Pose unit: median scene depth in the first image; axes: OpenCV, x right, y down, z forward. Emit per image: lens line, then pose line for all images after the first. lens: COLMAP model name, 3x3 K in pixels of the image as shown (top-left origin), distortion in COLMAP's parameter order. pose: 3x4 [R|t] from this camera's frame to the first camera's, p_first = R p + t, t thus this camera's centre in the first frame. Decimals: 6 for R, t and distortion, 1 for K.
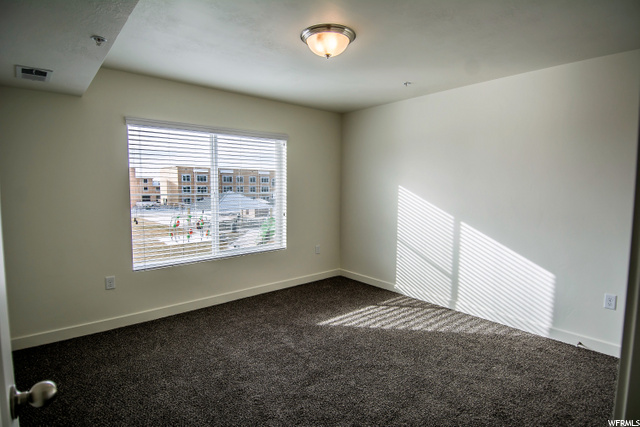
lens RADIAL K [[337.9, 0, 316.9], [0, 337.9, 211.3], [0, 0, 1]] dist [0.002704, 0.000230]
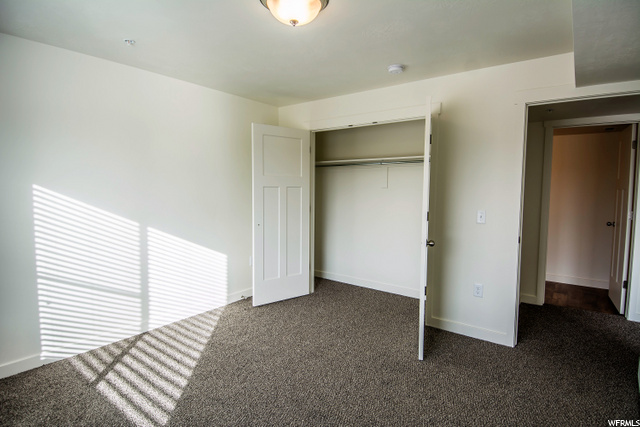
lens RADIAL K [[337.9, 0, 316.9], [0, 337.9, 211.3], [0, 0, 1]] dist [0.002704, 0.000230]
pose [[-0.227067, -0.072579, 0.971171, -0.507399], [0.065726, 0.993803, 0.089637, -0.059092], [-0.971659, 0.084185, -0.220889, 0.760565]]
